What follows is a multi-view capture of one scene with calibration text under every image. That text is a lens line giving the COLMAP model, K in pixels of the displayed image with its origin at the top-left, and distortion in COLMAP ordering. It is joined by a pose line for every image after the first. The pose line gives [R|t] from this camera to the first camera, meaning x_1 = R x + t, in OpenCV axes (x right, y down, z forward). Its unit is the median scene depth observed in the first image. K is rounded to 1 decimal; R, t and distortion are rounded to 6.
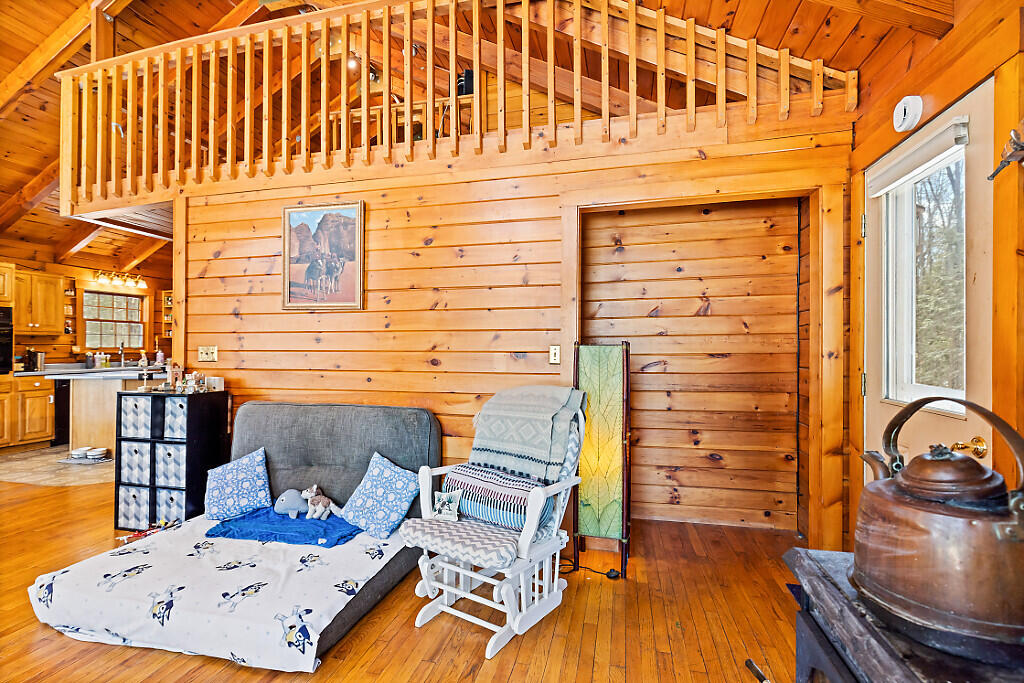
lens RADIAL K [[464.1, 0, 508.8], [0, 464.1, 343.5], [0, 0, 1]] dist [-0.004551, -0.000226]
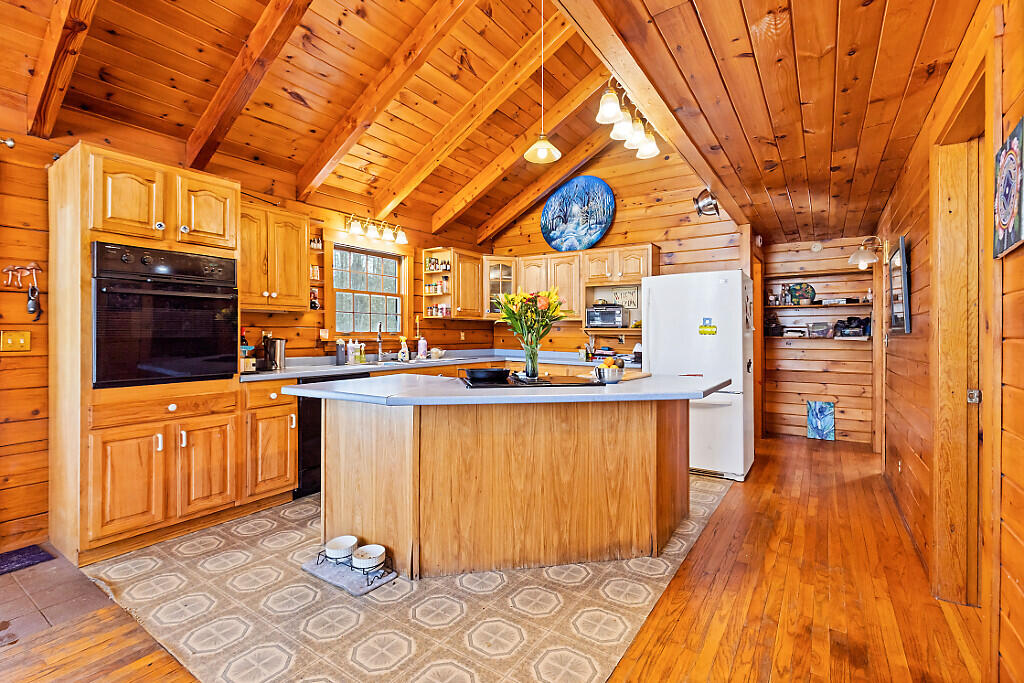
lens RADIAL K [[462.8, 0, 508.5], [0, 462.8, 334.5], [0, 0, 1]] dist [0.003670, 0.000195]
pose [[0.938452, 0.002908, -0.345397, -0.981211], [0.000459, 0.999953, 0.009666, 0.012685], [0.345409, -0.009230, 0.938407, 1.003731]]
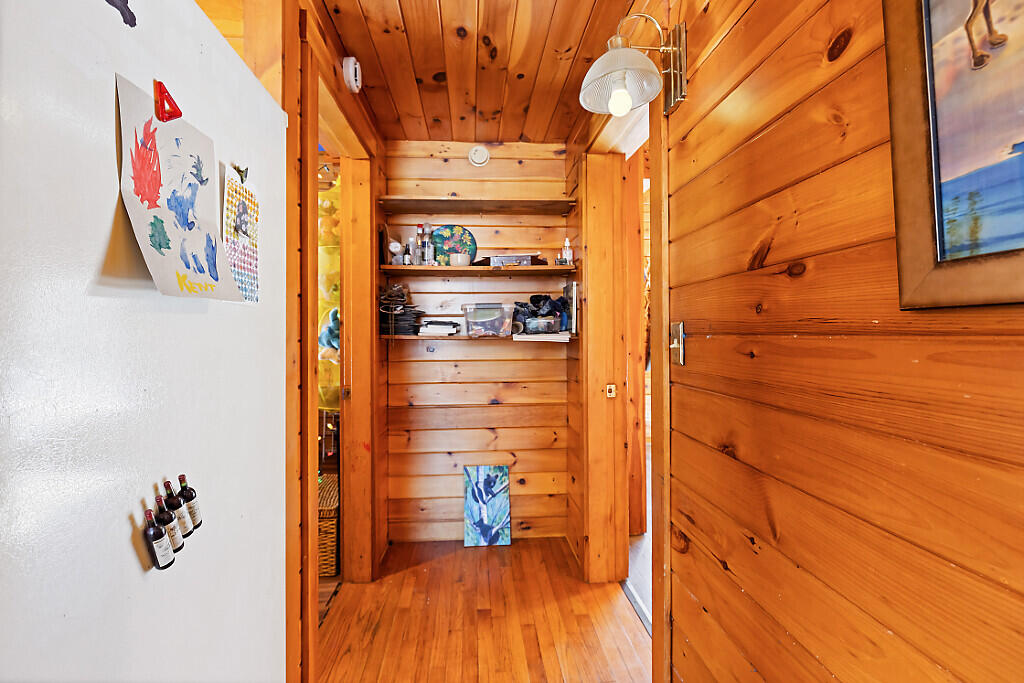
lens RADIAL K [[462.8, 0, 508.5], [0, 462.8, 334.5], [0, 0, 1]] dist [0.003670, 0.000195]
pose [[0.947352, -0.000013, 0.320194, -0.709250], [-0.001637, 0.999987, 0.004885, 0.033362], [-0.320190, -0.005152, 0.947339, 2.259405]]
